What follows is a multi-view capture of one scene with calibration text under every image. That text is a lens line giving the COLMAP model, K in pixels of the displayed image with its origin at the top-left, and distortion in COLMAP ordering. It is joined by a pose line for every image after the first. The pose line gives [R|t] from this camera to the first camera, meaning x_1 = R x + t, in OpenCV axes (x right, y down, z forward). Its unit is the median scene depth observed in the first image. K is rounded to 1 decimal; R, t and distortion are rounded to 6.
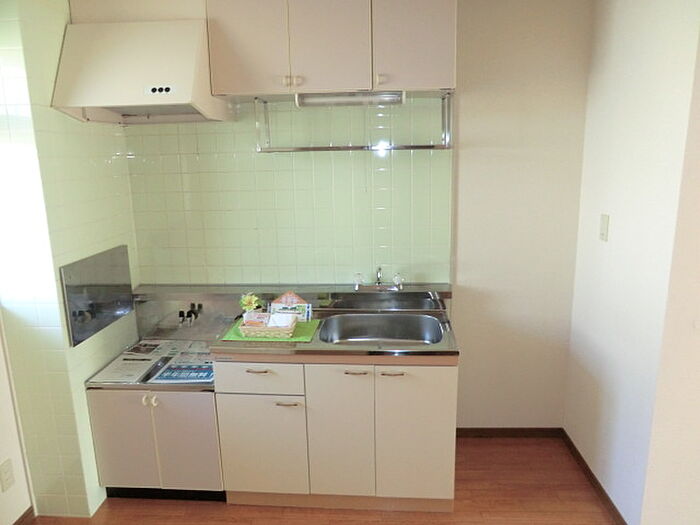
lens RADIAL K [[508.8, 0, 350.0], [0, 508.8, 262.5], [0, 0, 1]] dist [-0.087842, 0.089263]
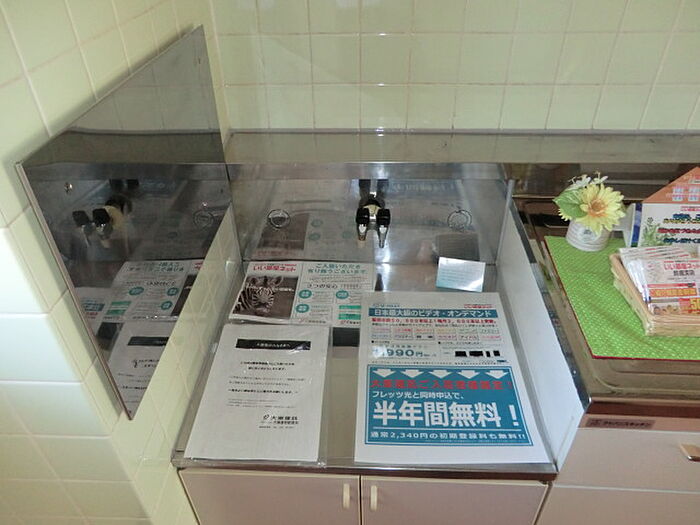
lens RADIAL K [[508.8, 0, 350.0], [0, 508.8, 262.5], [0, 0, 1]] dist [-0.087842, 0.089263]
pose [[0.999878, -0.010613, 0.011494, -0.386888], [0.004995, 0.912801, 0.408375, -0.028442], [-0.014826, -0.408267, 0.912742, 0.694282]]
